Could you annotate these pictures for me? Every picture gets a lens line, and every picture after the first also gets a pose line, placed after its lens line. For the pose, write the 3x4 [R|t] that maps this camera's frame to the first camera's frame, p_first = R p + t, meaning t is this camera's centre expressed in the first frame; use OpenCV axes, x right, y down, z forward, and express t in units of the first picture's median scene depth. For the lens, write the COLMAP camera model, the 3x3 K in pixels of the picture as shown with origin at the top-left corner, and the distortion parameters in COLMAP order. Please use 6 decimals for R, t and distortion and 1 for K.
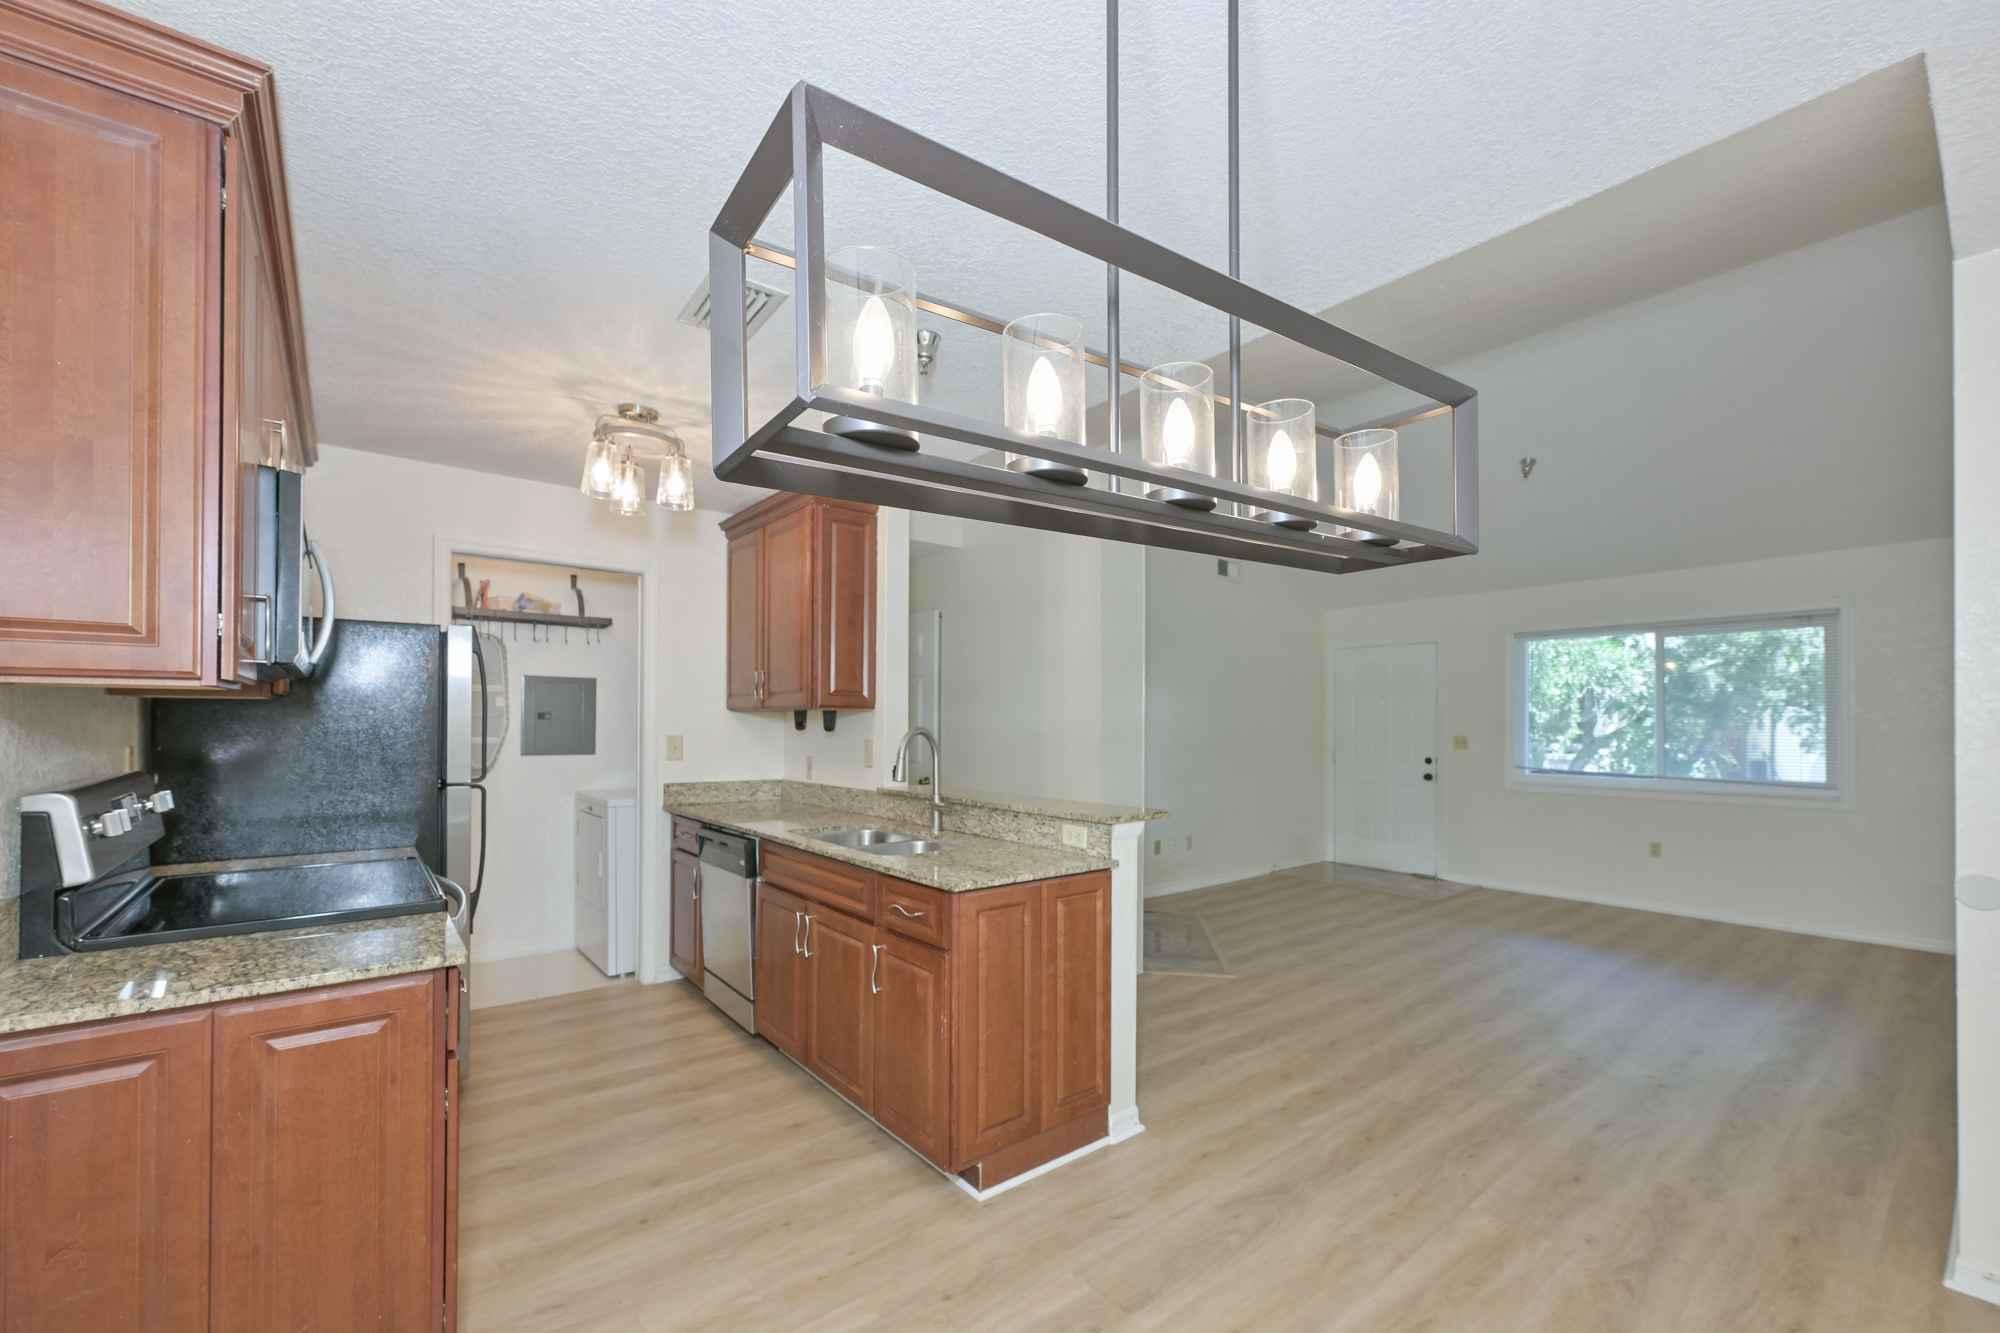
lens RADIAL K [[804.0, 0, 992.8], [0, 804.0, 717.5], [0, 0, 1]] dist [0.000507, 0.000127]
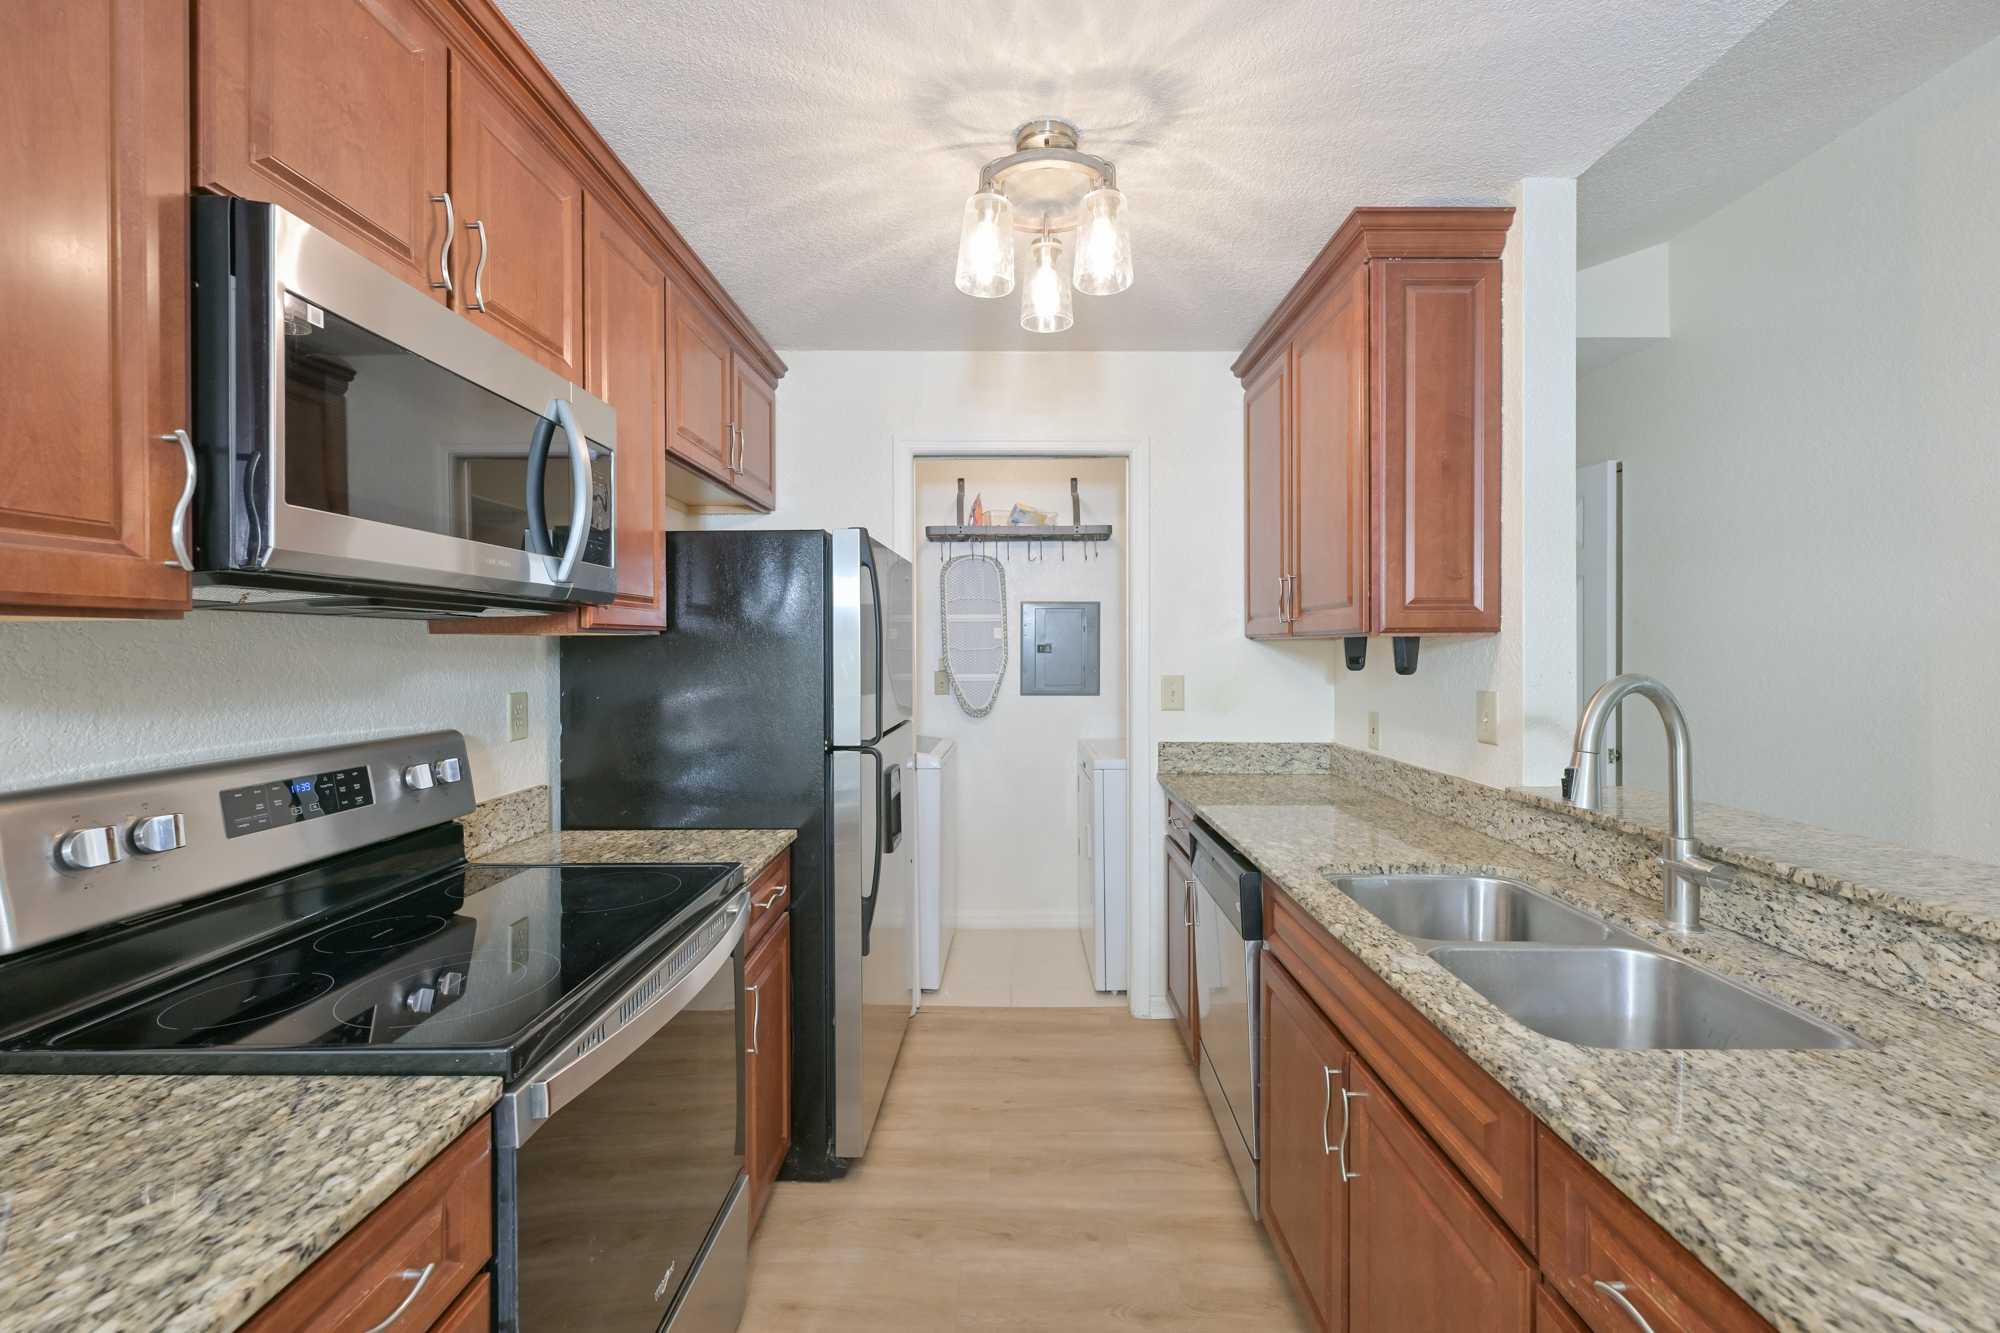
lens RADIAL K [[808.6, 0, 1015.1], [0, 808.6, 654.1], [0, 0, 1]] dist [0.000344, 0.000077]
pose [[0.787156, -0.003474, -0.616744, -0.062803], [0.010640, 0.999912, 0.007947, -0.004100], [0.616662, -0.012818, 0.787124, 0.349142]]
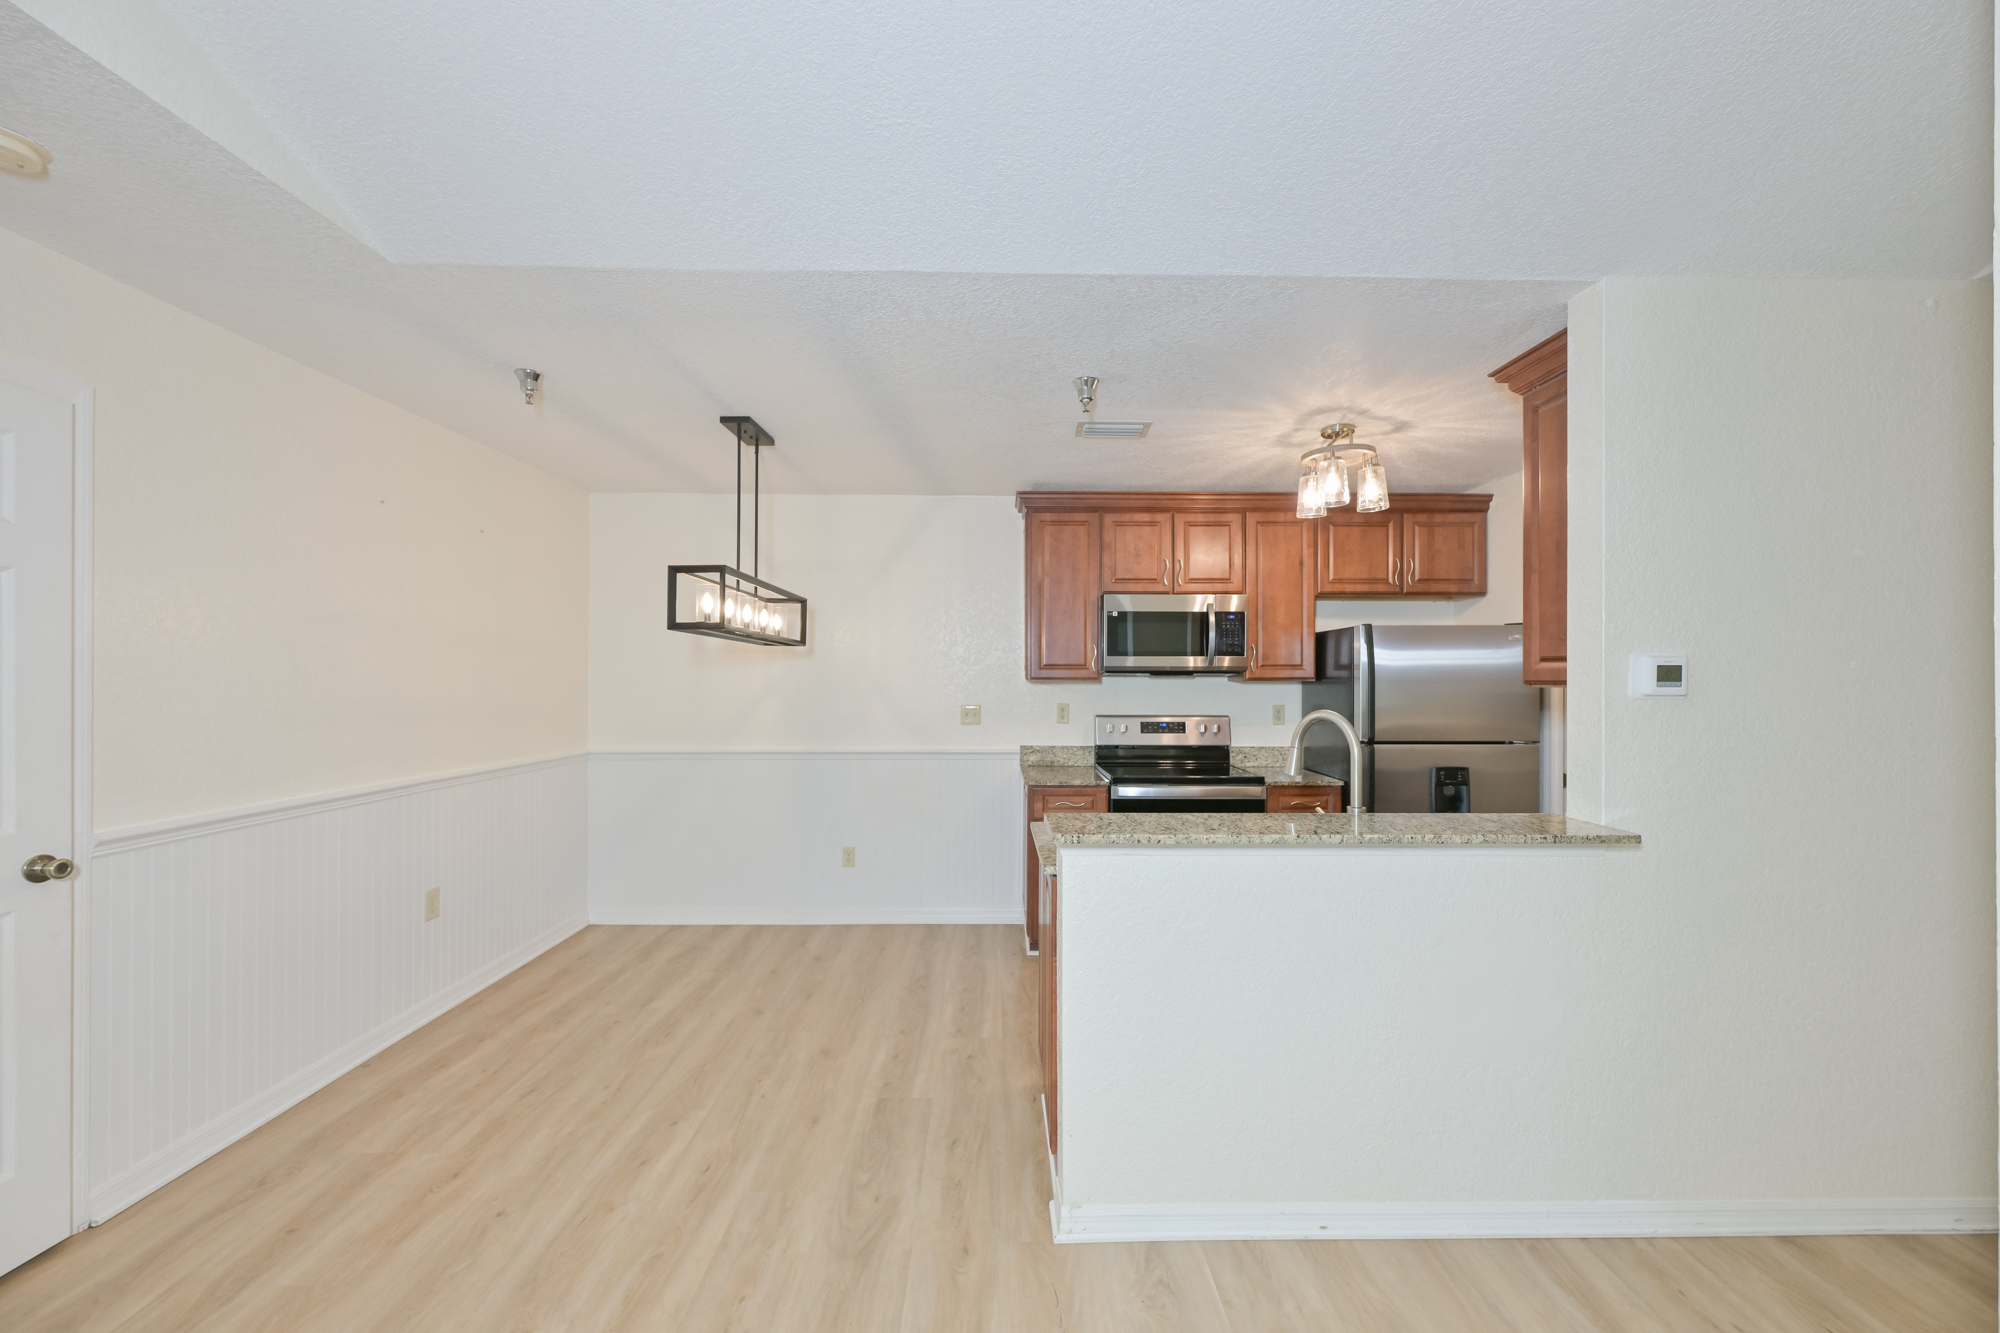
lens RADIAL K [[770.9, 0, 1019.9], [0, 770.9, 677.5], [0, 0, 1]] dist [0.000363, 0.009049]
pose [[-0.592941, -0.008974, -0.805196, 0.491317], [-0.002354, 0.999953, -0.009411, -0.008040], [0.805243, -0.003685, -0.592934, 0.879696]]
